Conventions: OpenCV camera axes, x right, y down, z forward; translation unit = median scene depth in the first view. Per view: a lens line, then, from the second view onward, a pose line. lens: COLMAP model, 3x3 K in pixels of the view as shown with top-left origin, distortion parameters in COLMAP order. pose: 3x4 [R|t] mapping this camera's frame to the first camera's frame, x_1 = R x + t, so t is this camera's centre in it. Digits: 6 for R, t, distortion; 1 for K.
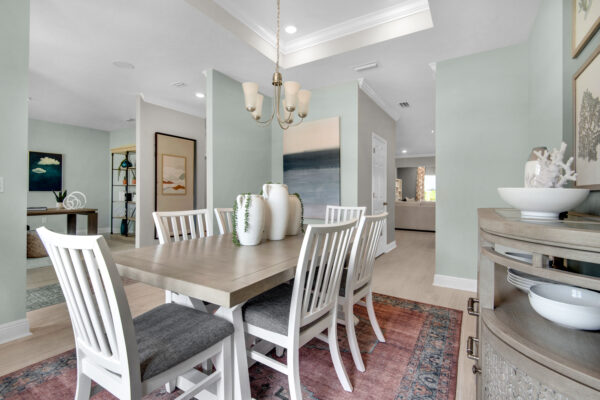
lens RADIAL K [[275.1, 0, 301.6], [0, 275.1, 192.5], [0, 0, 1]] dist [-0.000597, -0.000325]
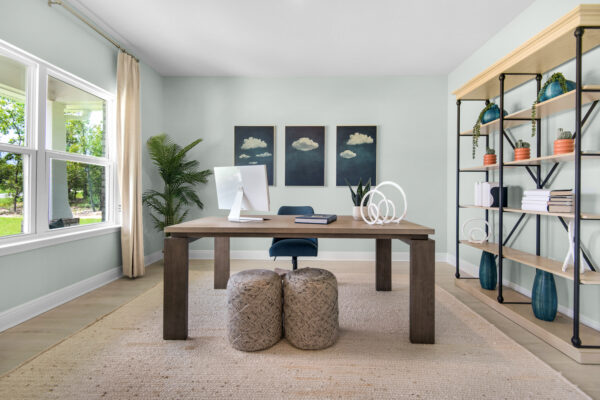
lens RADIAL K [[275.1, 0, 301.6], [0, 275.1, 192.5], [0, 0, 1]] dist [-0.000597, -0.000325]
pose [[0.500900, 0.001114, -0.865504, -0.441159], [0.008354, 0.999946, 0.006122, 0.004971], [0.865465, -0.010297, 0.500864, 0.569359]]
